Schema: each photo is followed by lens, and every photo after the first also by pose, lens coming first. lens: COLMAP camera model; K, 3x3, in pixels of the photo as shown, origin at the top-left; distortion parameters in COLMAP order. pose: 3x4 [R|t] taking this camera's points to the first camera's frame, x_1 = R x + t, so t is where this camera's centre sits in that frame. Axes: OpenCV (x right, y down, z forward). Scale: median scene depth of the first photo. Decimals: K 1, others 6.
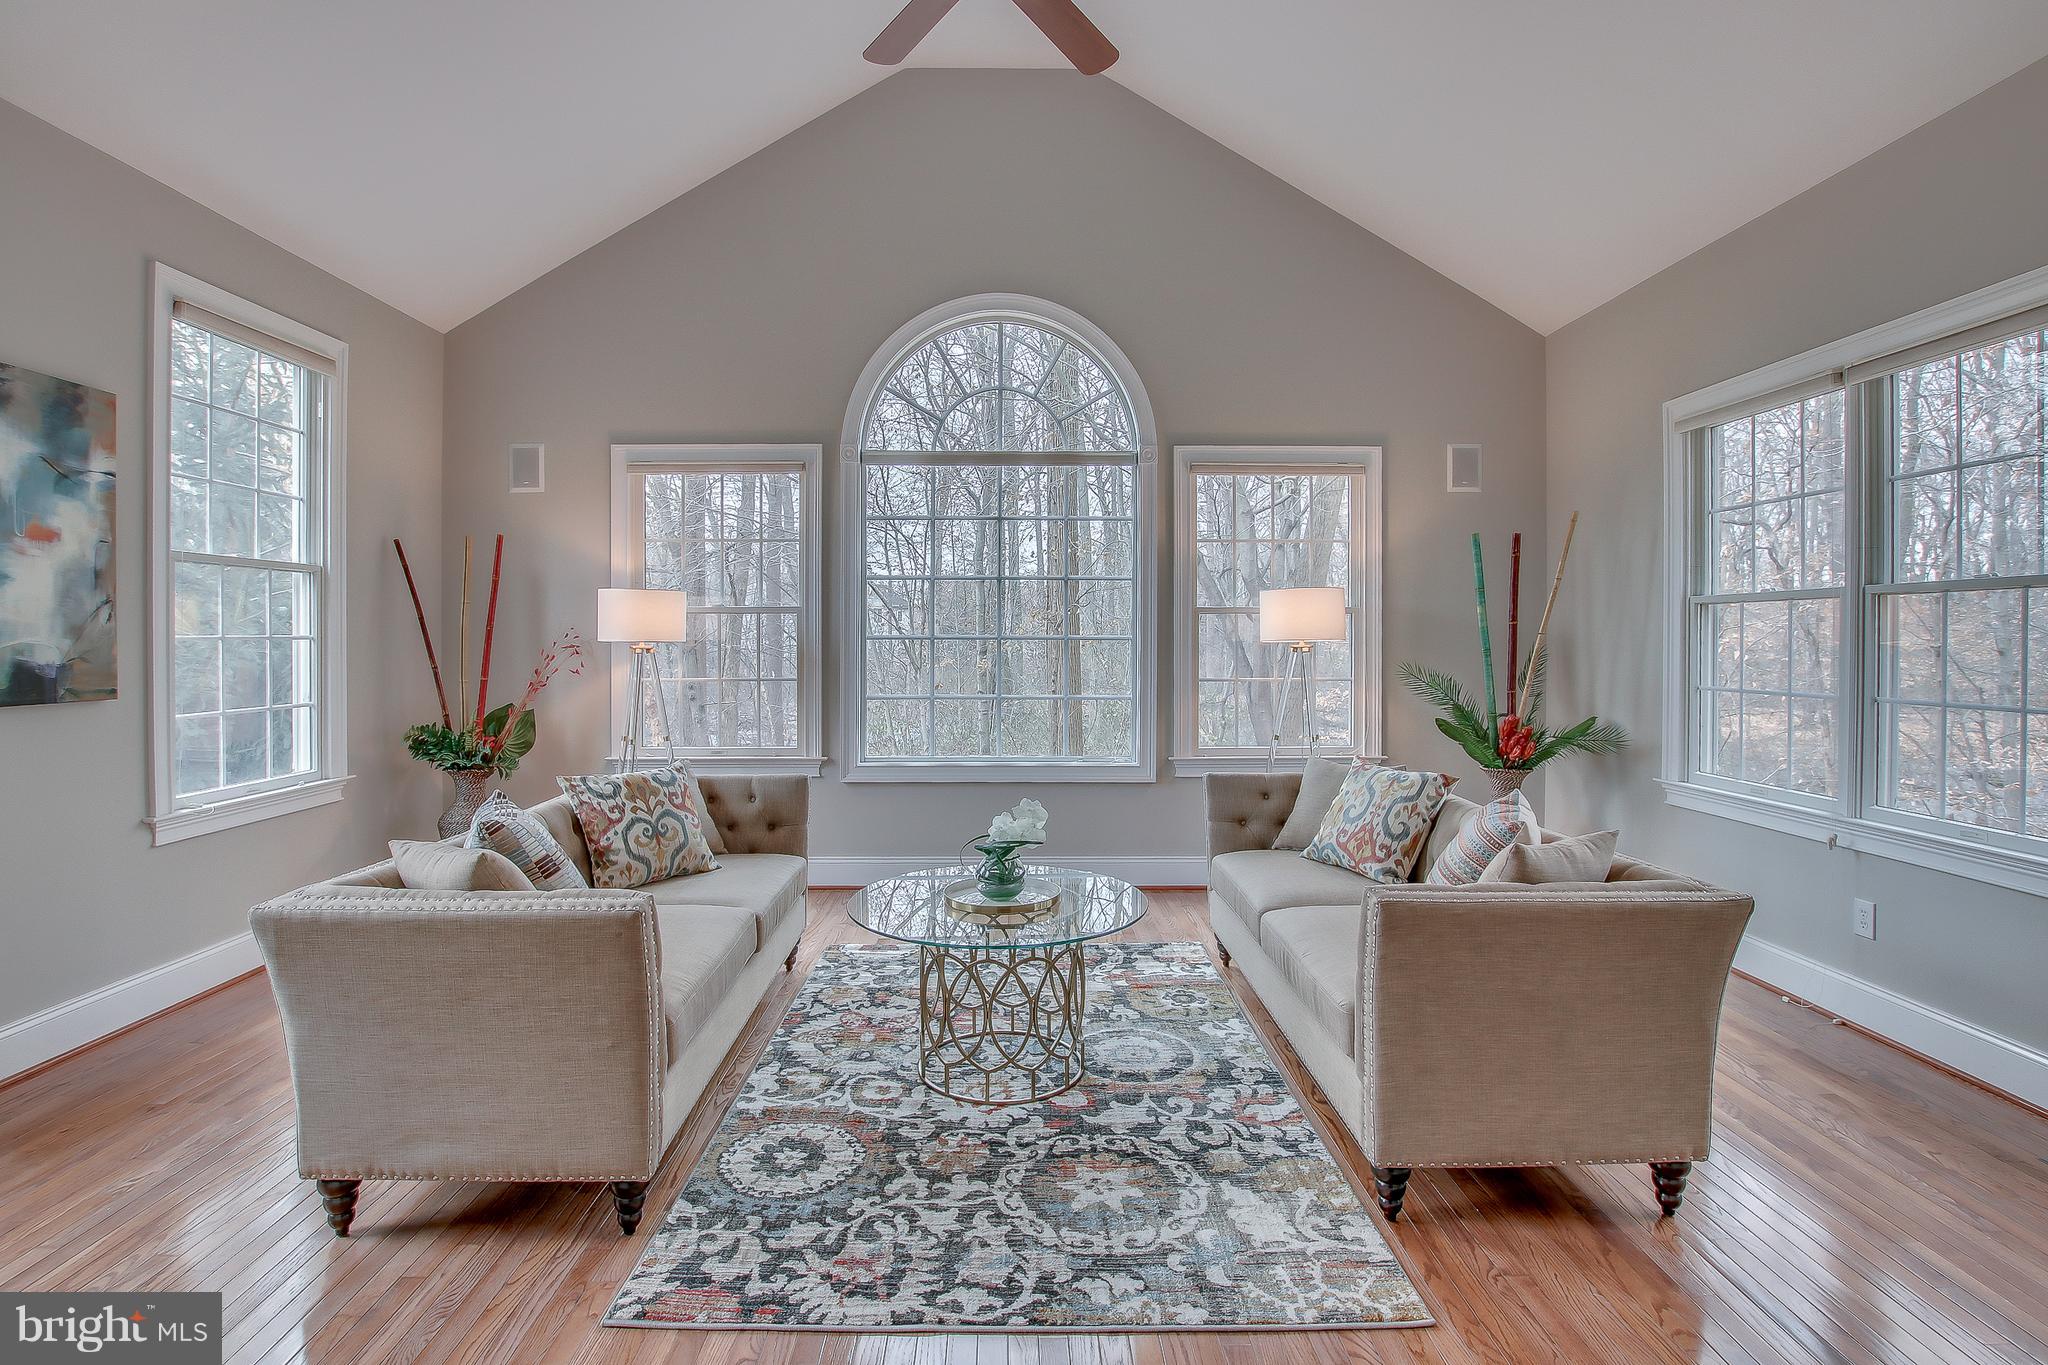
lens RADIAL K [[935.0, 0, 1008.2], [0, 935.0, 650.0], [0, 0, 1]] dist [-0.027341, 0.001952]
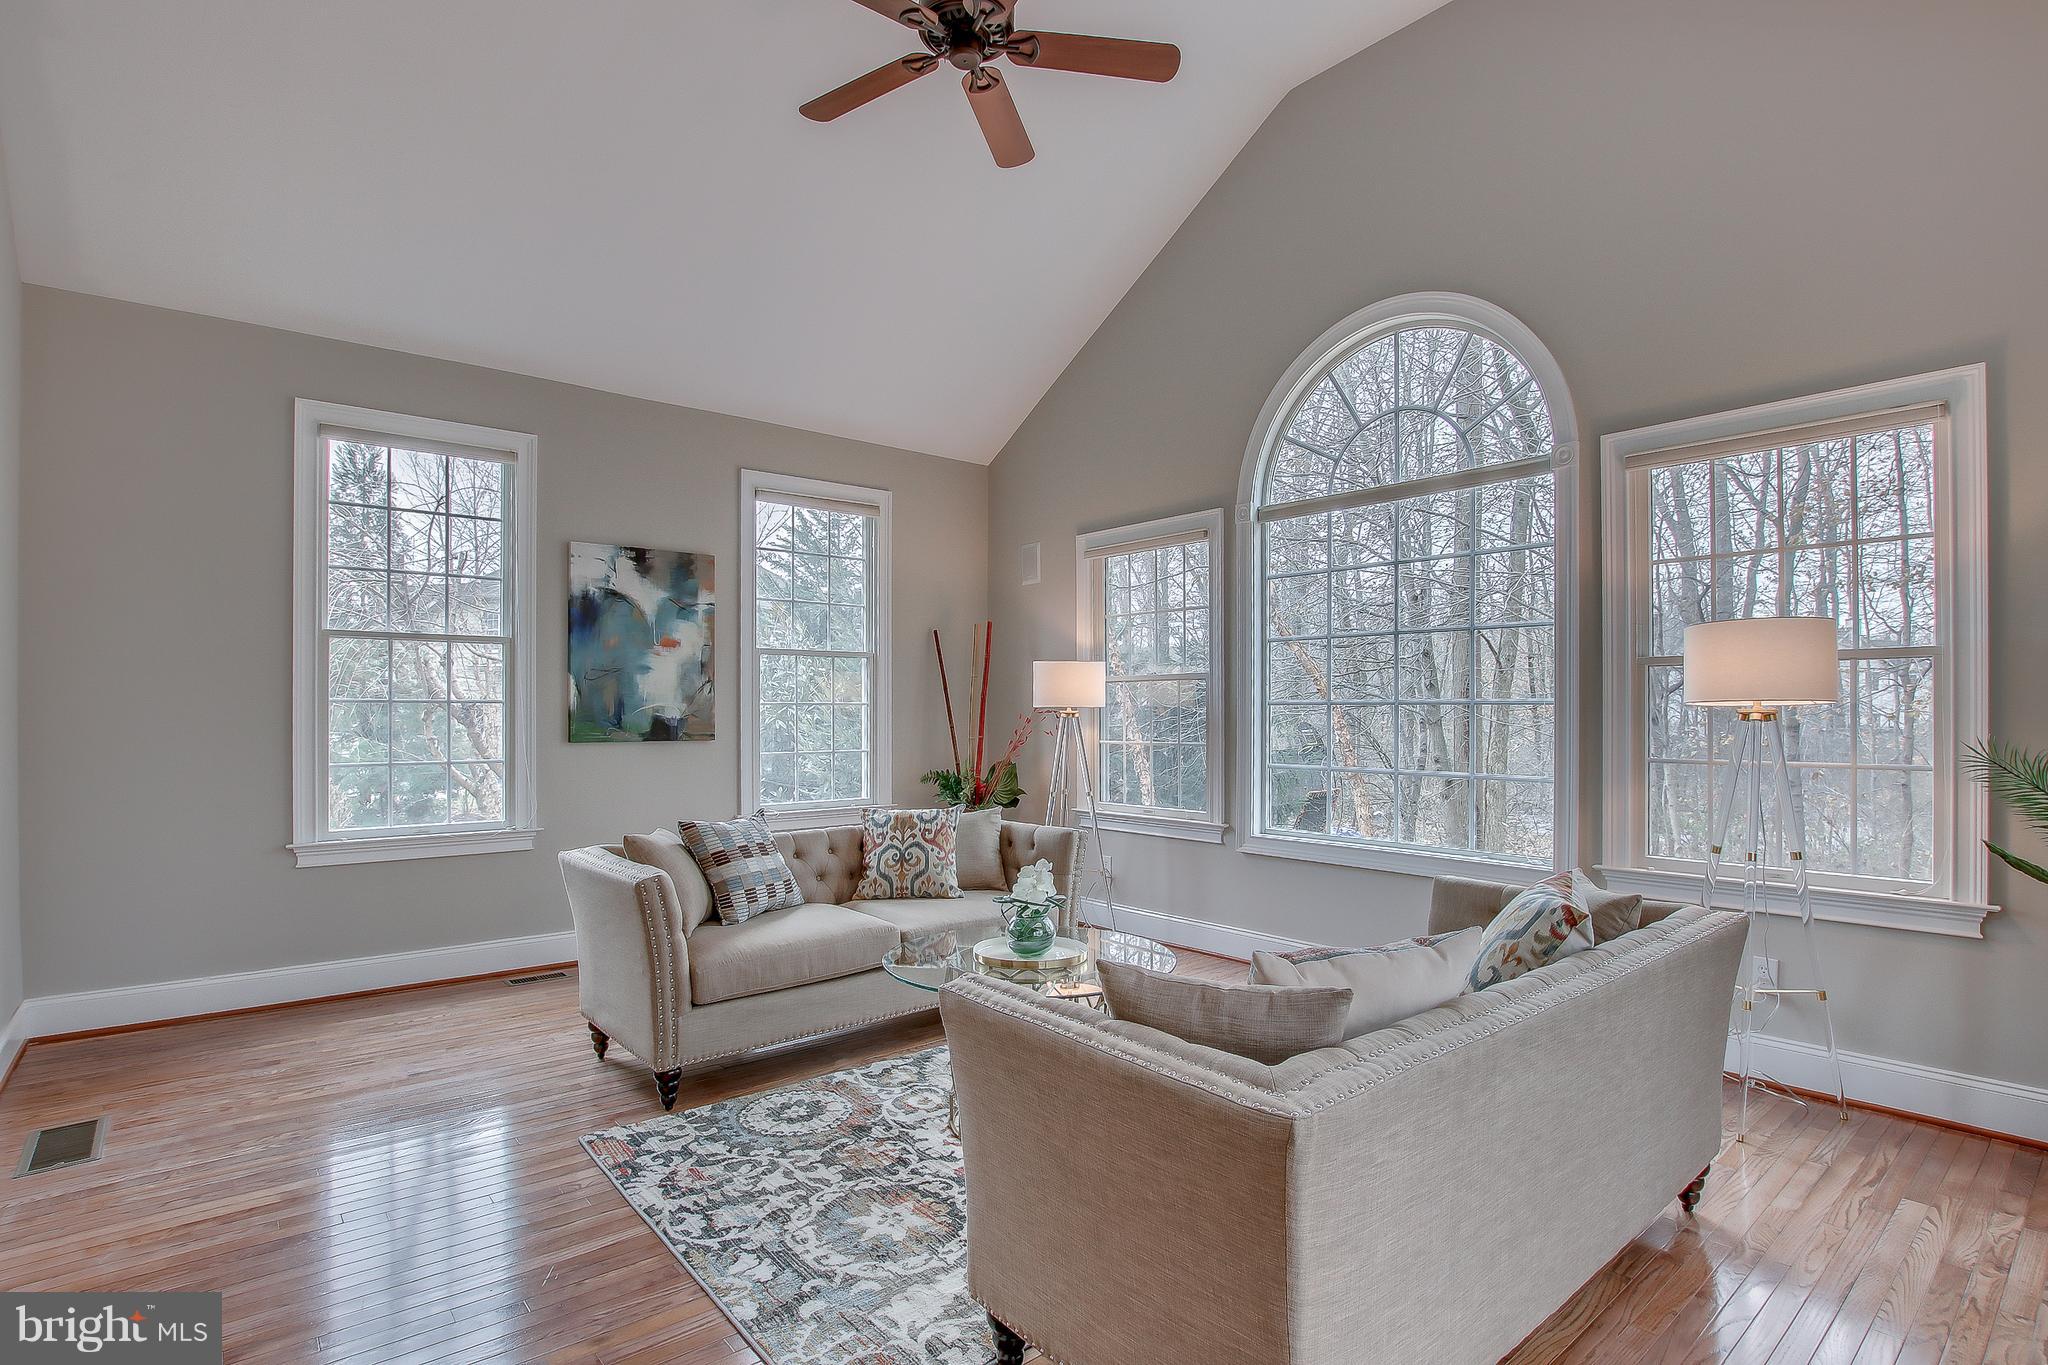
lens RADIAL K [[992.4, 0, 1074.2], [0, 992.4, 722.0], [0, 0, 1]] dist [-0.023999, 0.000483]
pose [[0.656207, 0.009009, -0.754527, 0.819210], [-0.010761, 0.999939, 0.002580, 0.009353], [0.754504, 0.006426, 0.656264, 0.323900]]
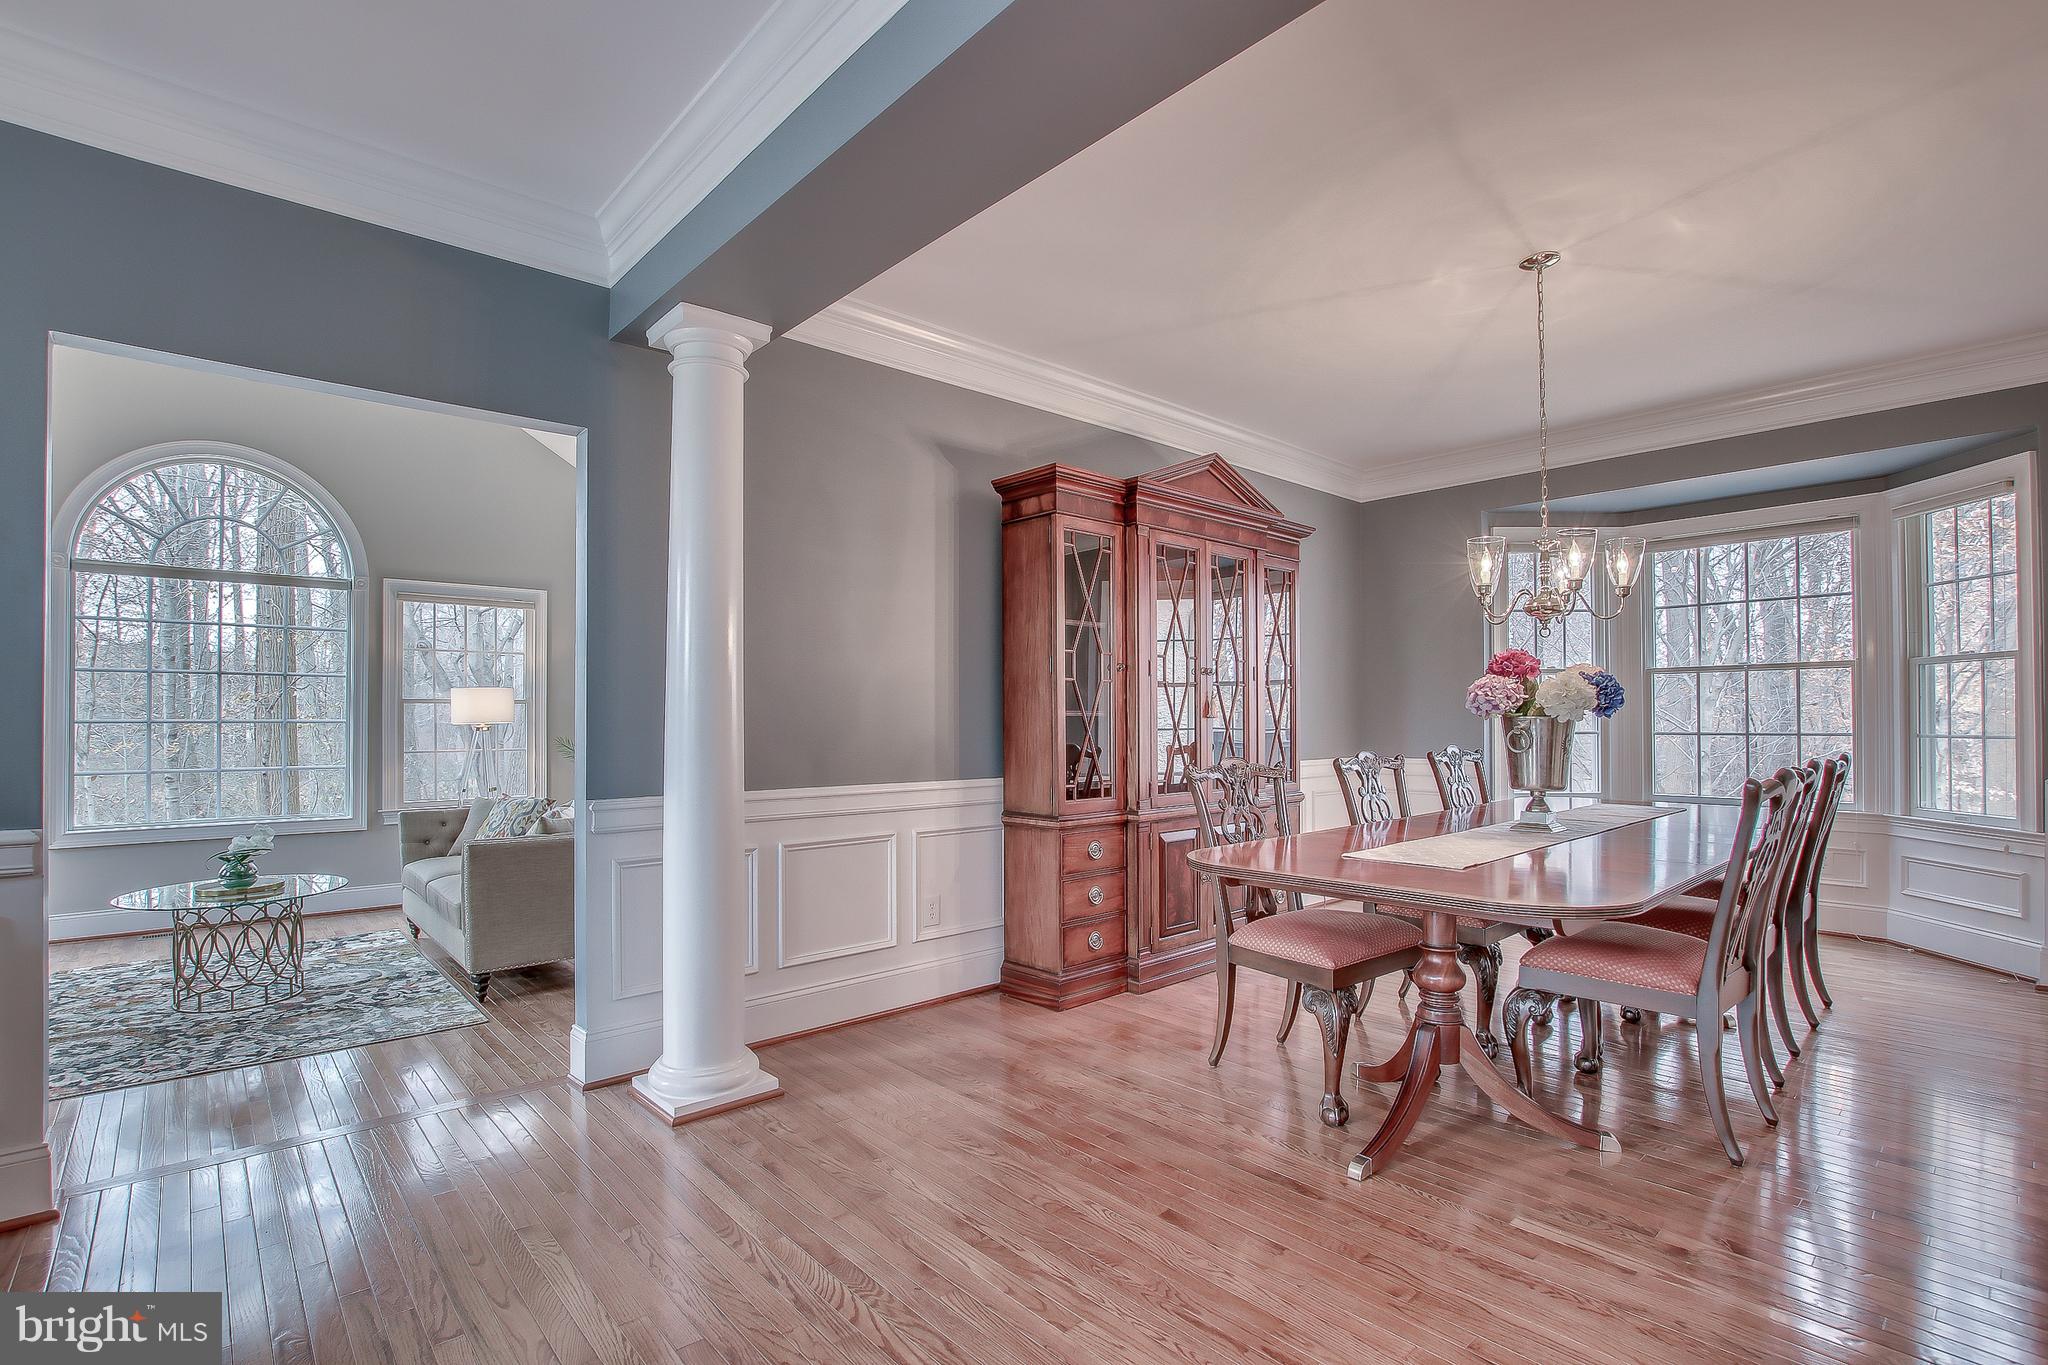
lens RADIAL K [[935.0, 0, 962.9], [0, 935.0, 712.7], [0, 0, 1]] dist [-0.027341, 0.001952]
pose [[0.762692, 0.004052, 0.646749, -0.078235], [0.010064, 0.999785, -0.018131, 0.012087], [-0.646684, 0.020337, 0.762487, -0.941799]]
